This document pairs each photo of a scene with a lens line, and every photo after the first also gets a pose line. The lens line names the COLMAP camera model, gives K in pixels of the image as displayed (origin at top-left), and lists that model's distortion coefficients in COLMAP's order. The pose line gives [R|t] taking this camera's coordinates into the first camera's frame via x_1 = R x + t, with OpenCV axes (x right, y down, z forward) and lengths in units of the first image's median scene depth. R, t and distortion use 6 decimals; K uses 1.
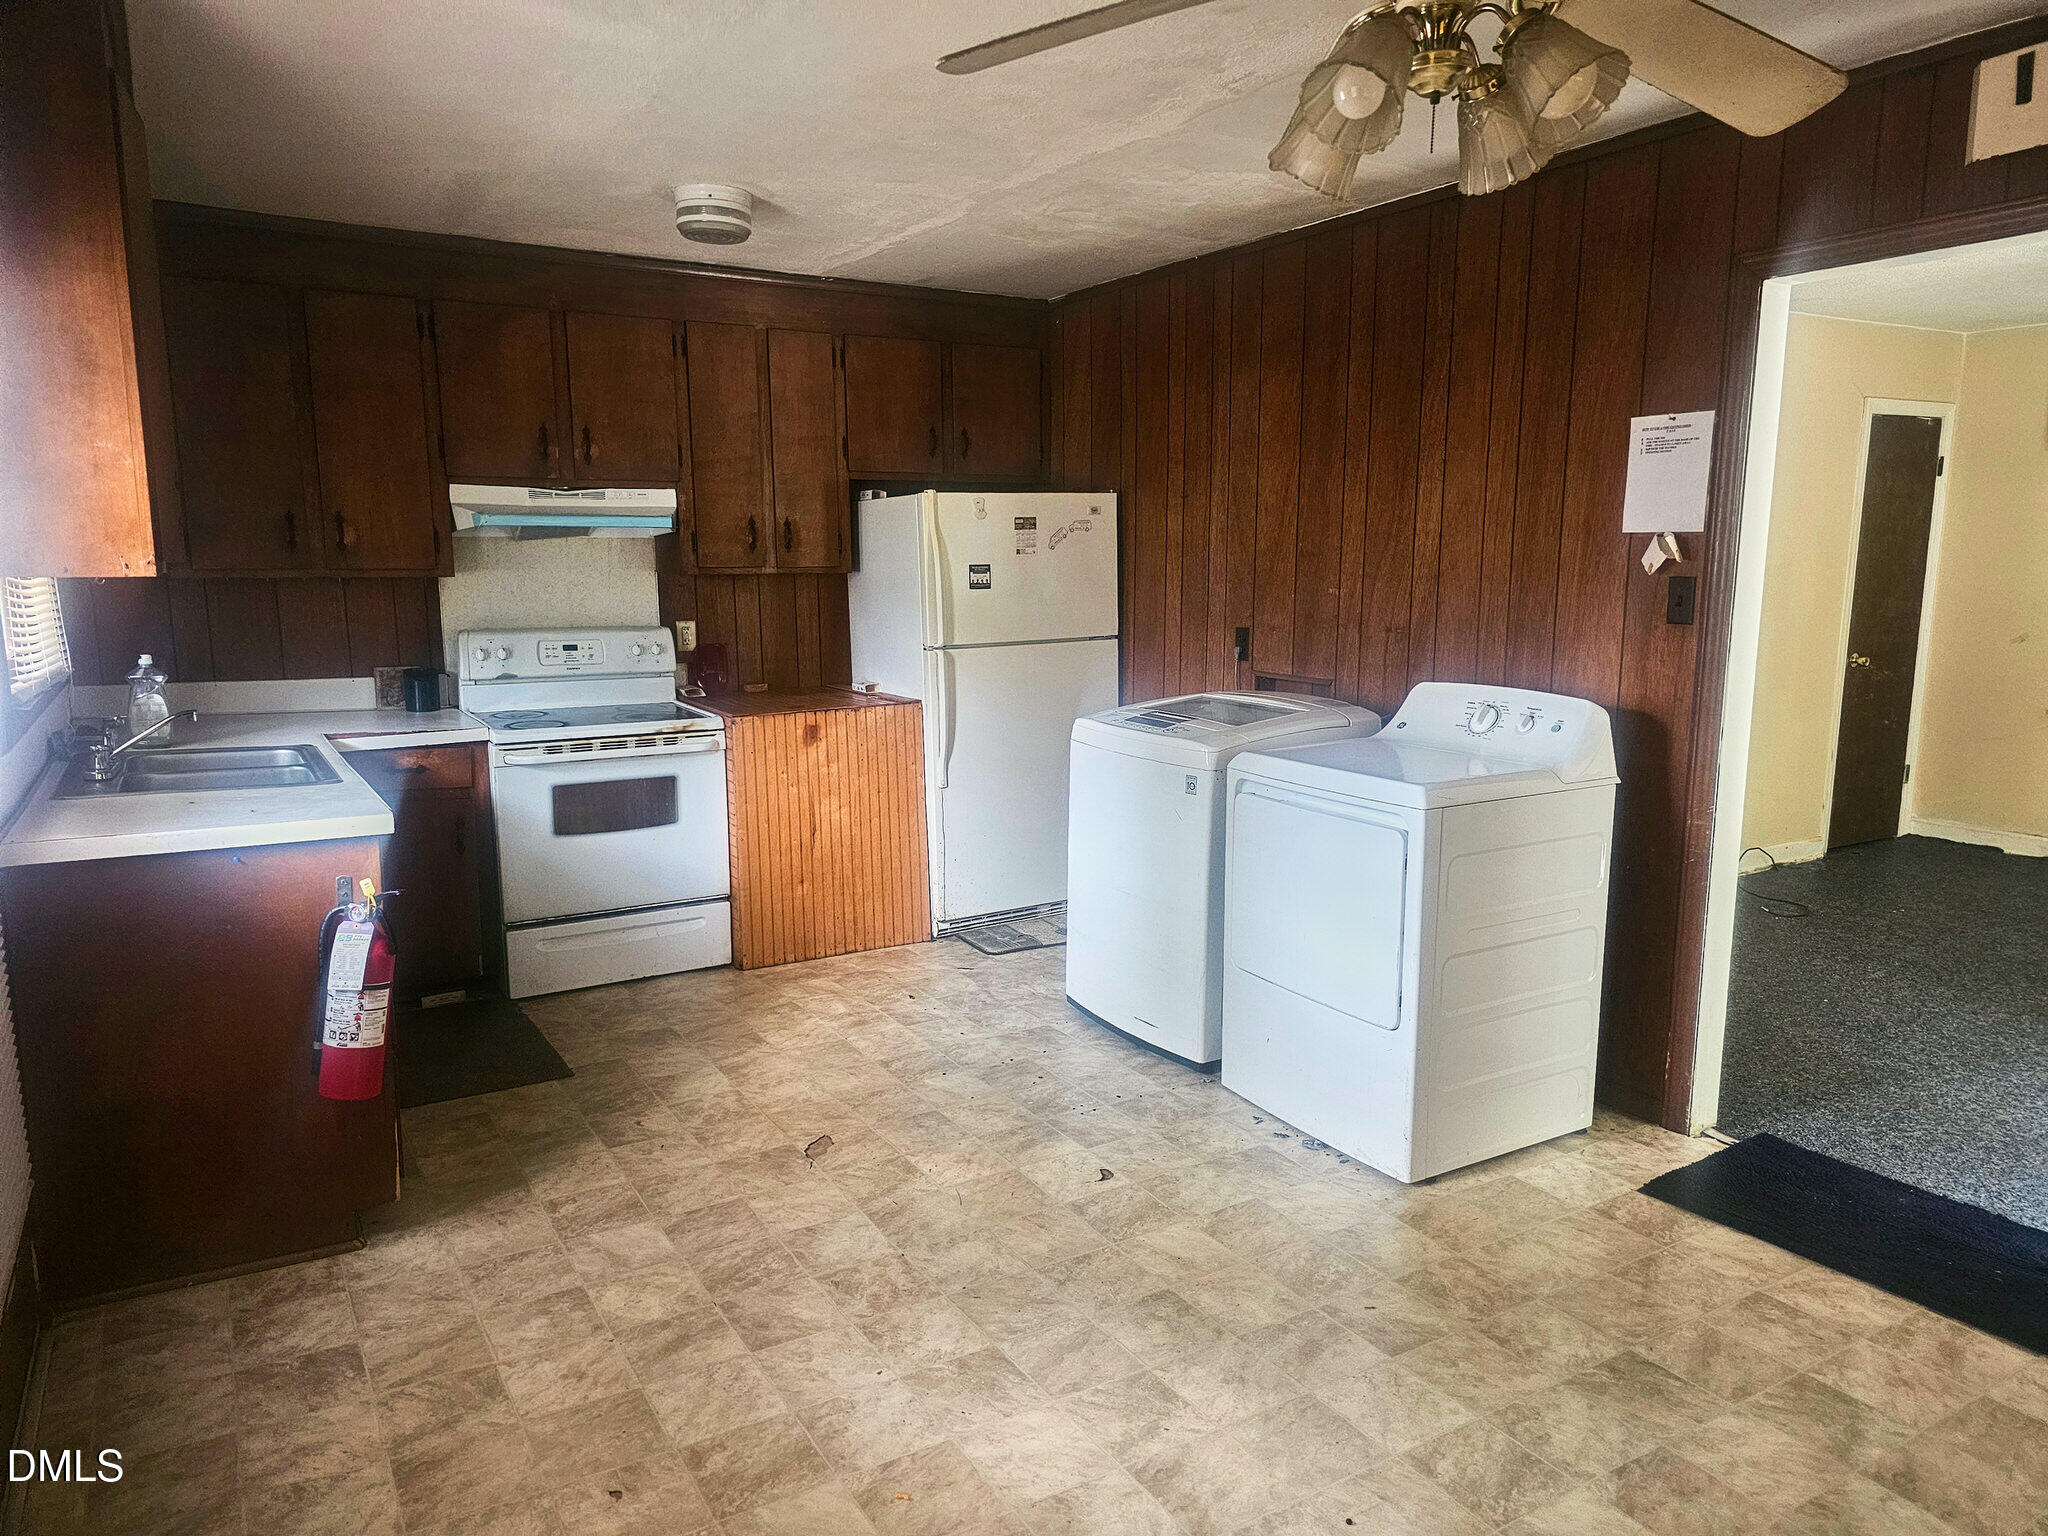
lens RADIAL K [[1389.4, 0, 1011.0], [0, 1389.4, 767.3], [0, 0, 1]] dist [0.071777, -0.077408]
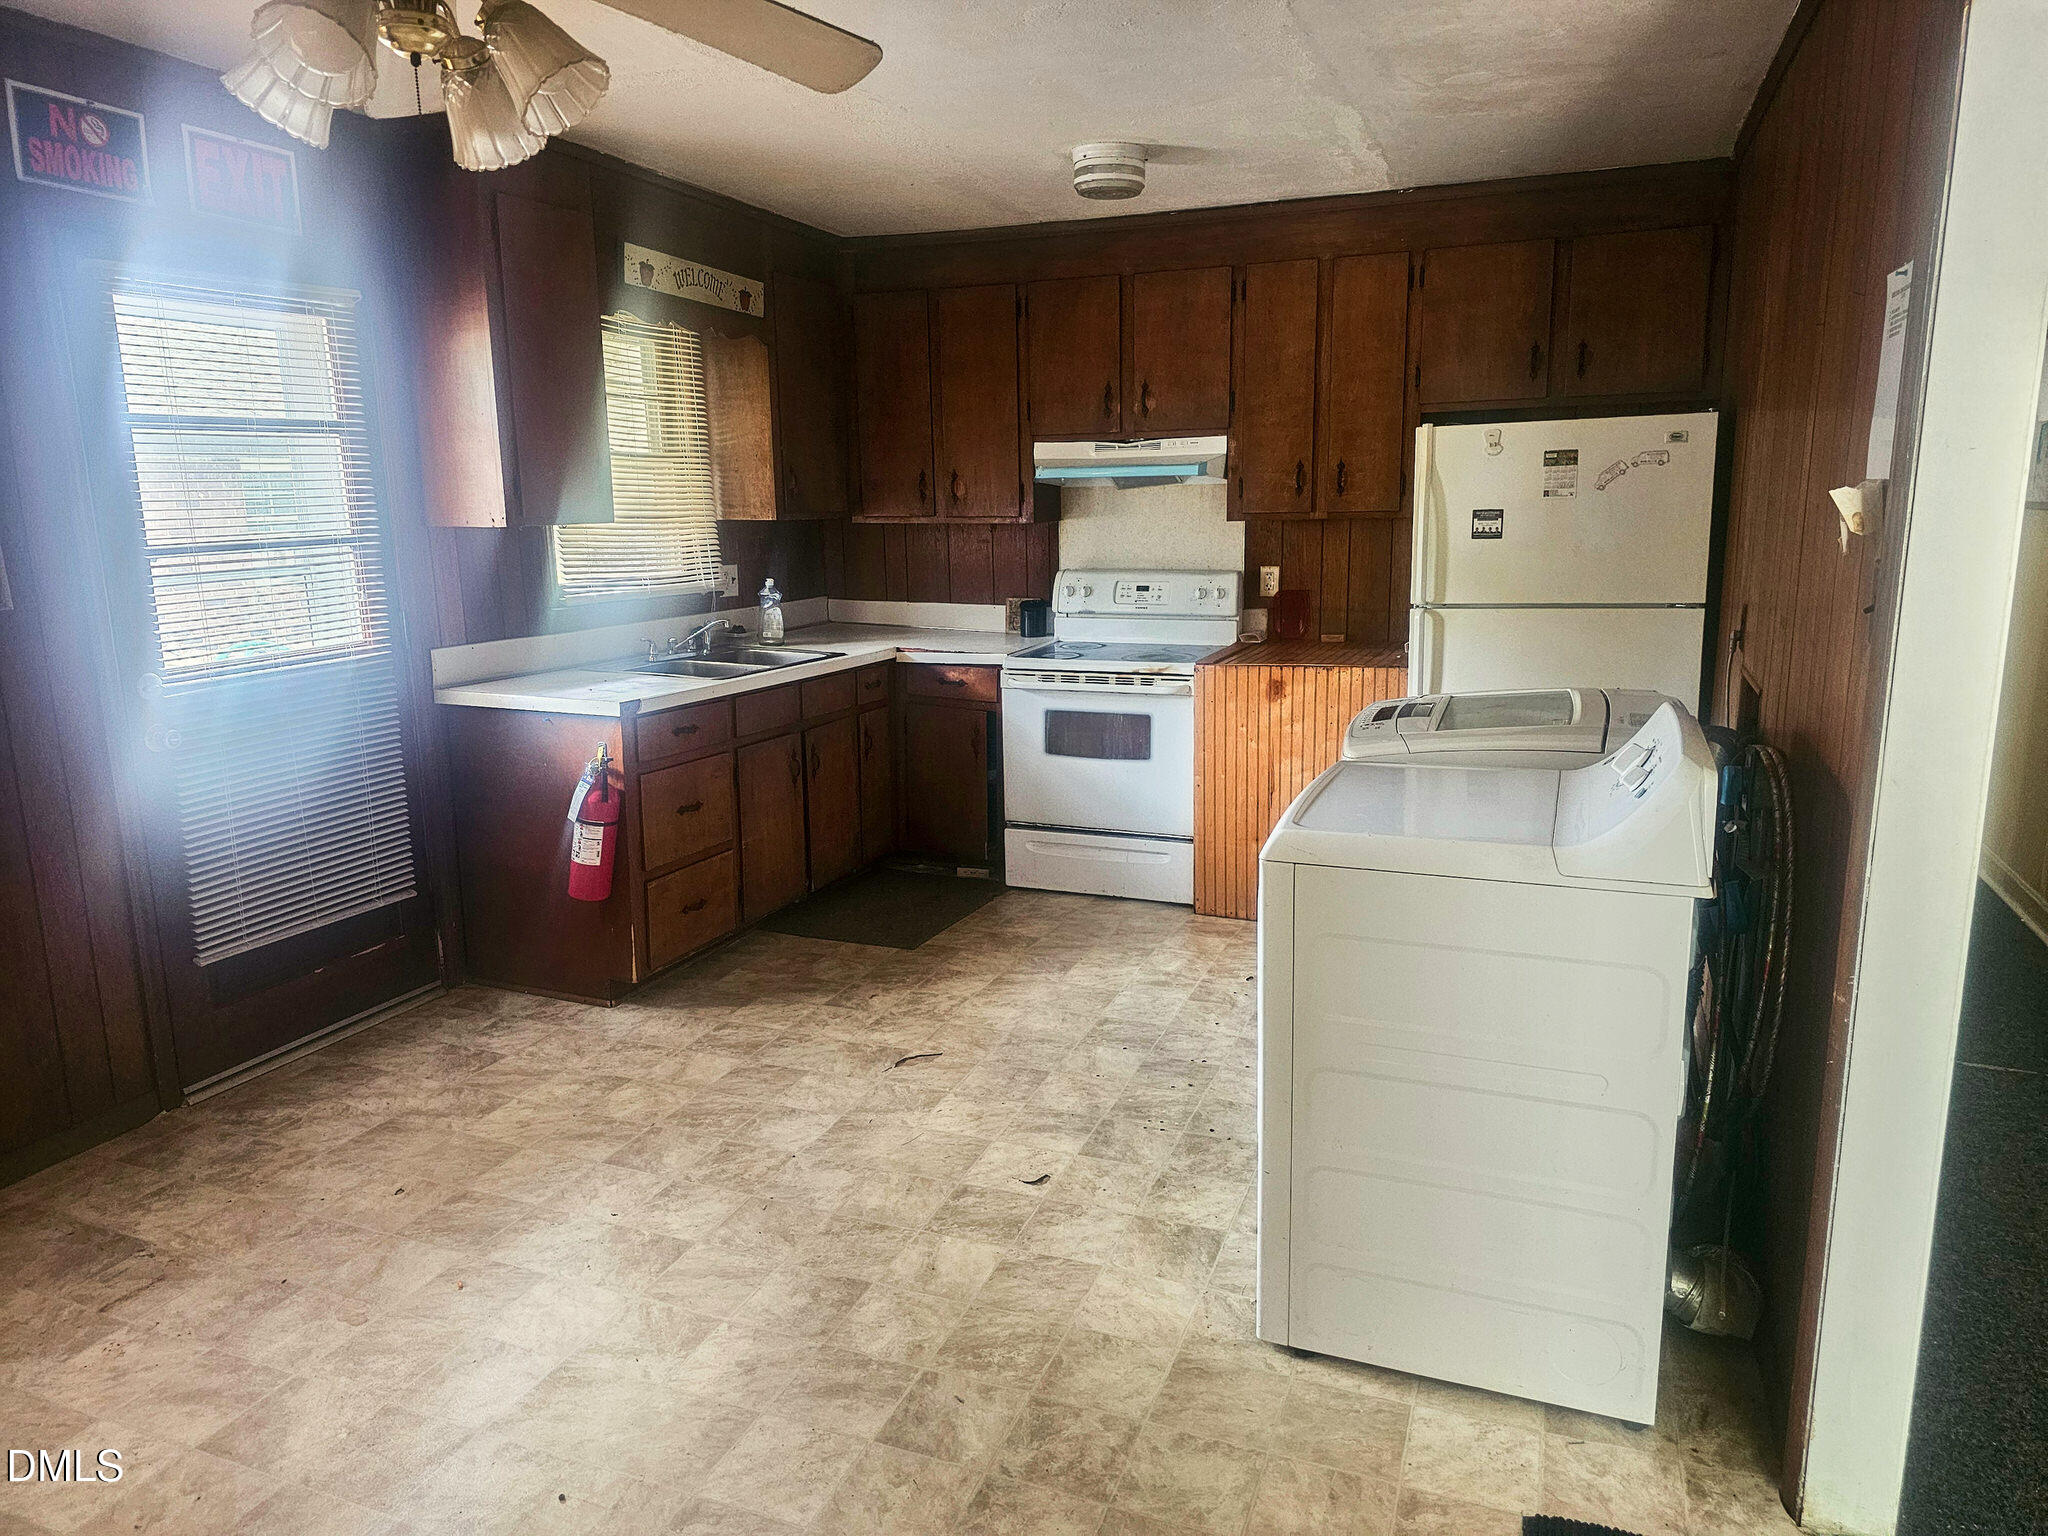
lens RADIAL K [[1366.3, 0, 1010.4], [0, 1366.3, 762.2], [0, 0, 1]] dist [0.056343, -0.053058]
pose [[0.605398, 0.146939, -0.782241, 0.531060], [-0.109154, 0.988853, 0.101272, -0.054120], [0.788402, 0.024075, 0.614689, 0.301934]]
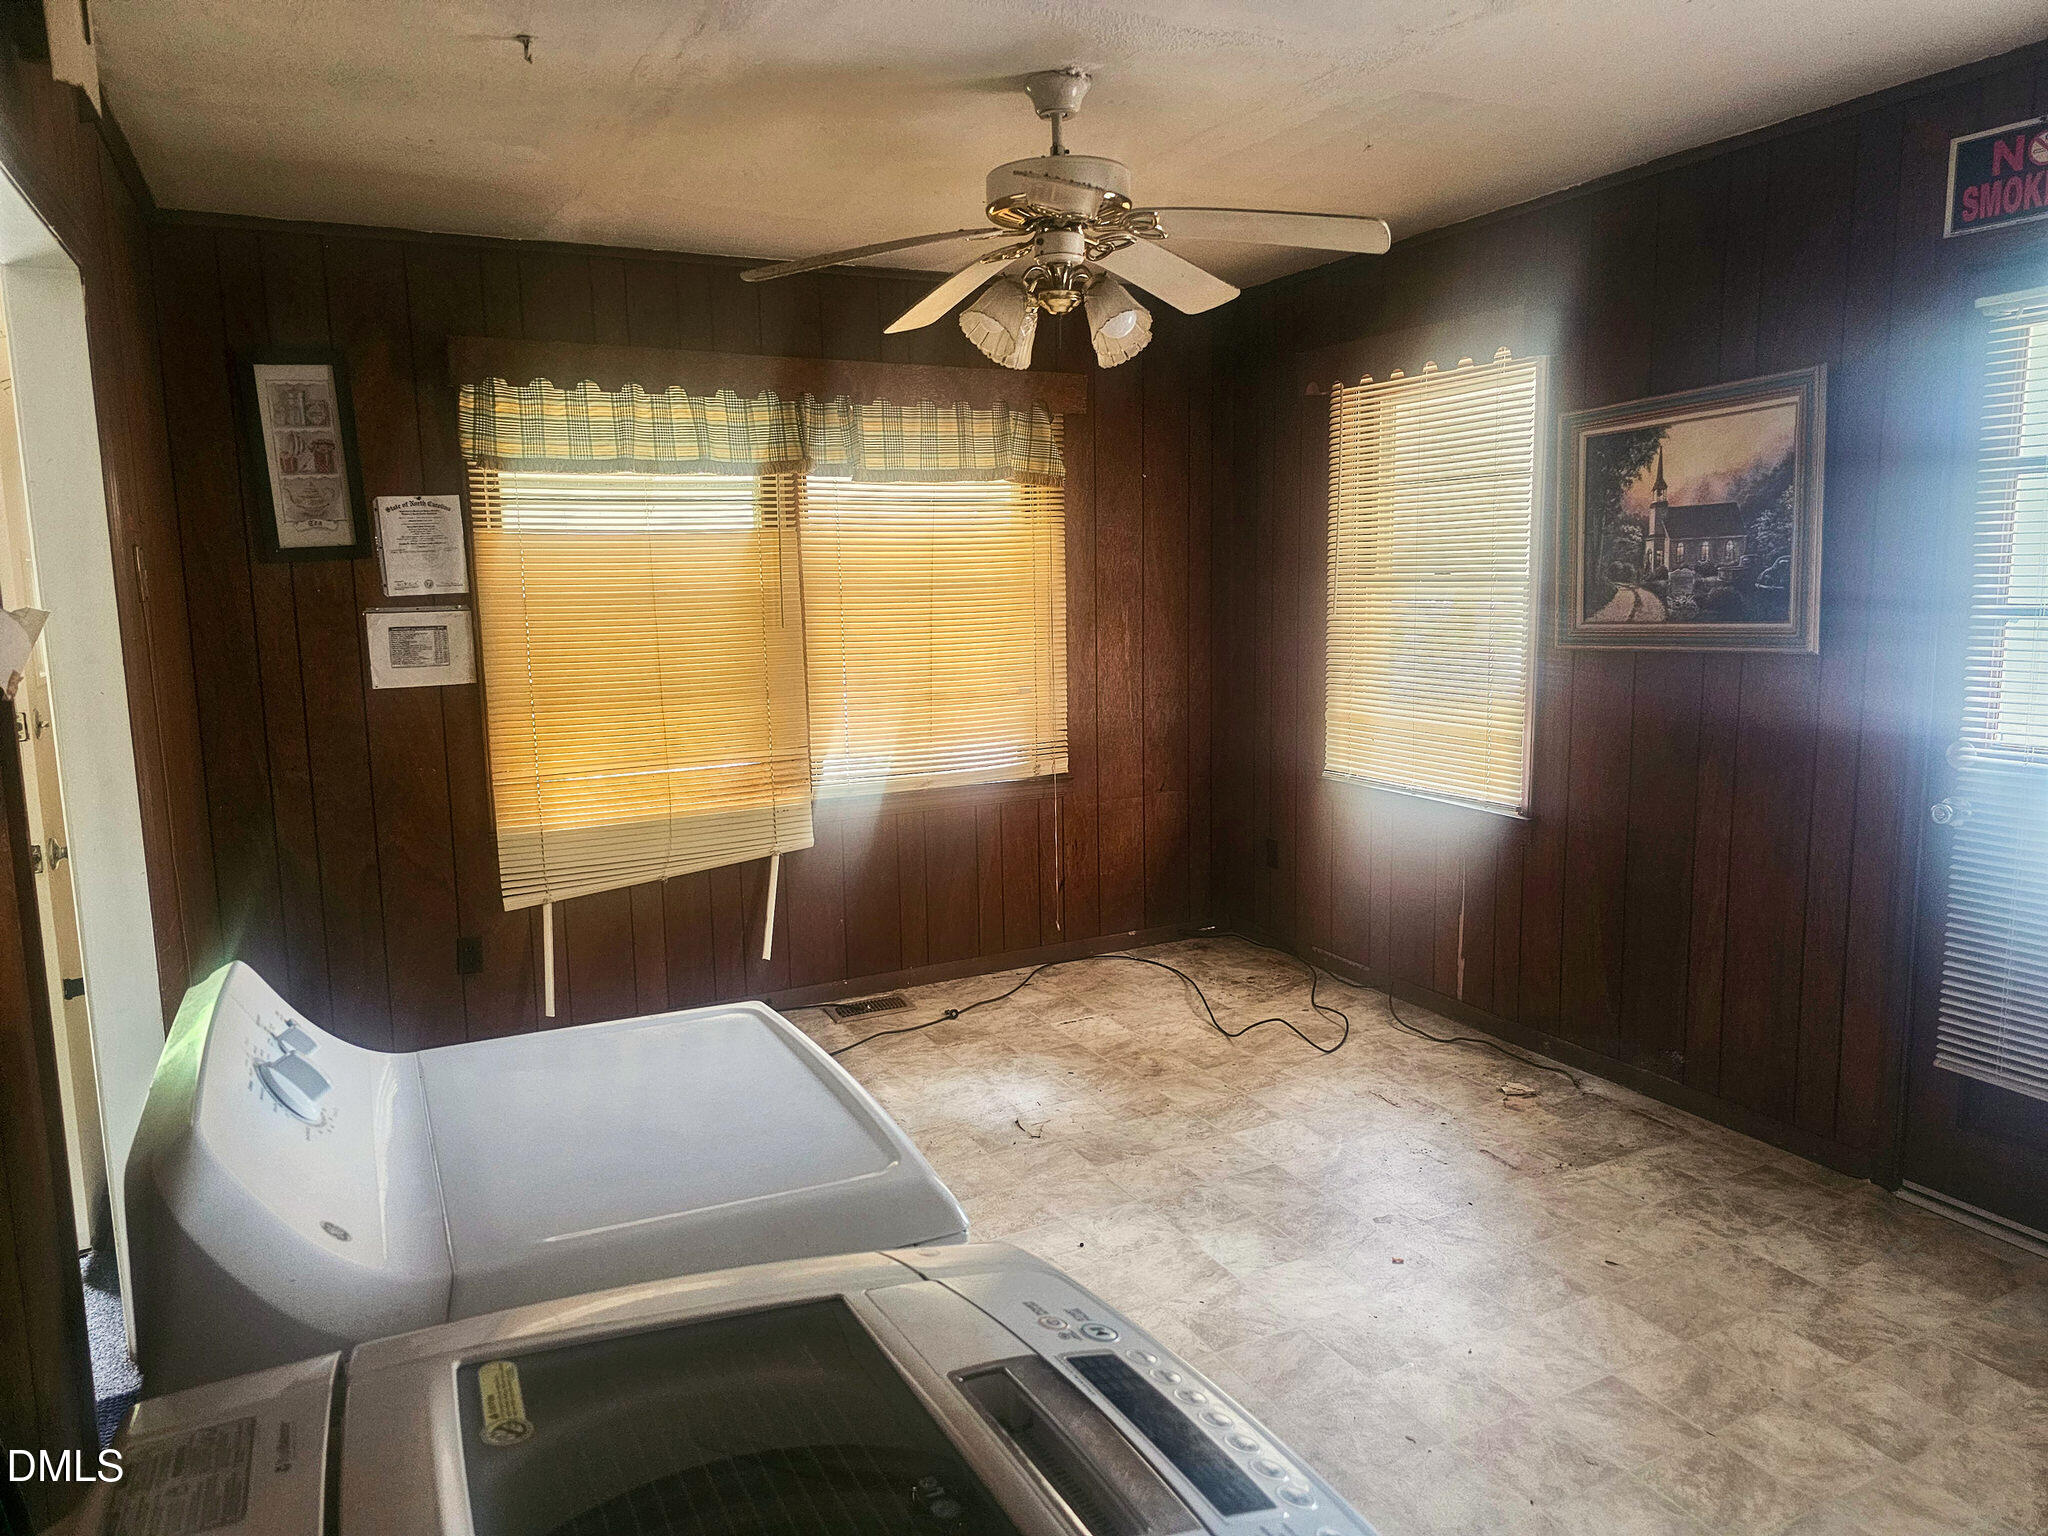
lens RADIAL K [[1368.4, 0, 1040.1], [0, 1368.4, 766.1], [0, 0, 1]] dist [0.054150, -0.060415]
pose [[-0.997916, 0.002640, 0.064477, 0.090051], [0.021532, 0.955523, 0.294128, -0.169630], [-0.060833, 0.294904, -0.953589, 1.047243]]
